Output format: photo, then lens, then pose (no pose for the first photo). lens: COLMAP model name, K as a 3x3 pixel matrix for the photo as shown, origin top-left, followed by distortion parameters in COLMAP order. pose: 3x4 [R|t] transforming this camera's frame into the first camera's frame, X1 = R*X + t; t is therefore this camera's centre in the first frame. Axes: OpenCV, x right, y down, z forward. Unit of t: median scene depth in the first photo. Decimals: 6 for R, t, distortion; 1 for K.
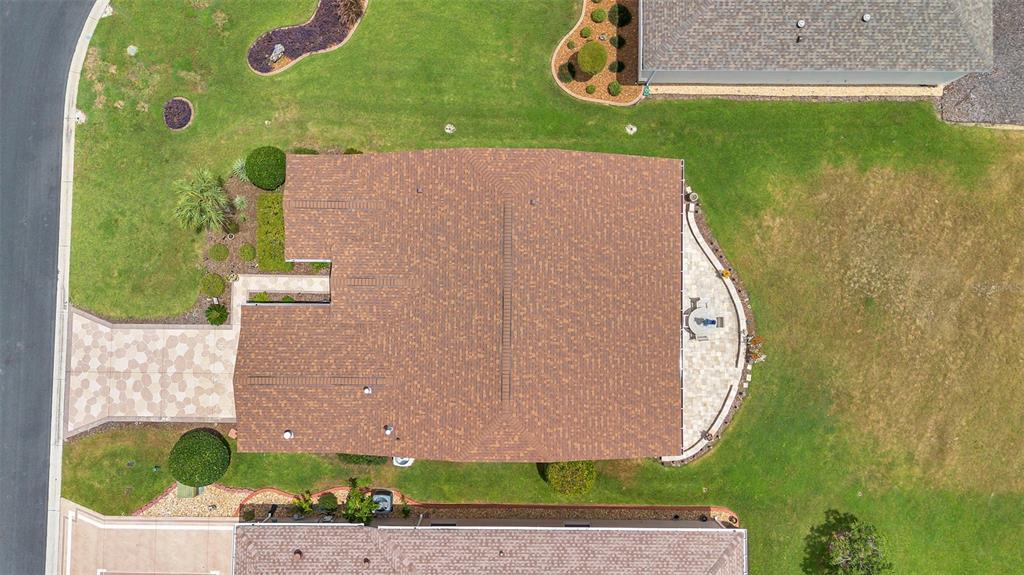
lens RADIAL K [[732.9, 0, 513.8], [0, 732.9, 285.7], [0, 0, 1]] dist [0.067581, -0.072649]
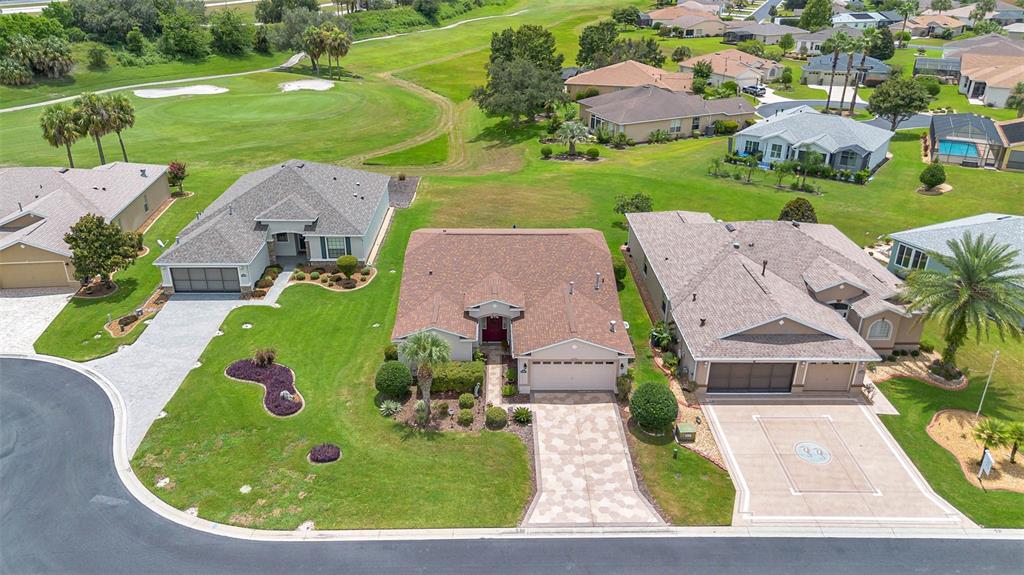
lens RADIAL K [[732.9, 0, 513.8], [0, 732.9, 285.7], [0, 0, 1]] dist [0.067581, -0.072649]
pose [[-0.035263, -0.421334, 0.906220, -1.287125], [0.998260, 0.028023, 0.051873, -0.035469], [-0.047250, 0.906473, 0.419613, 0.367519]]
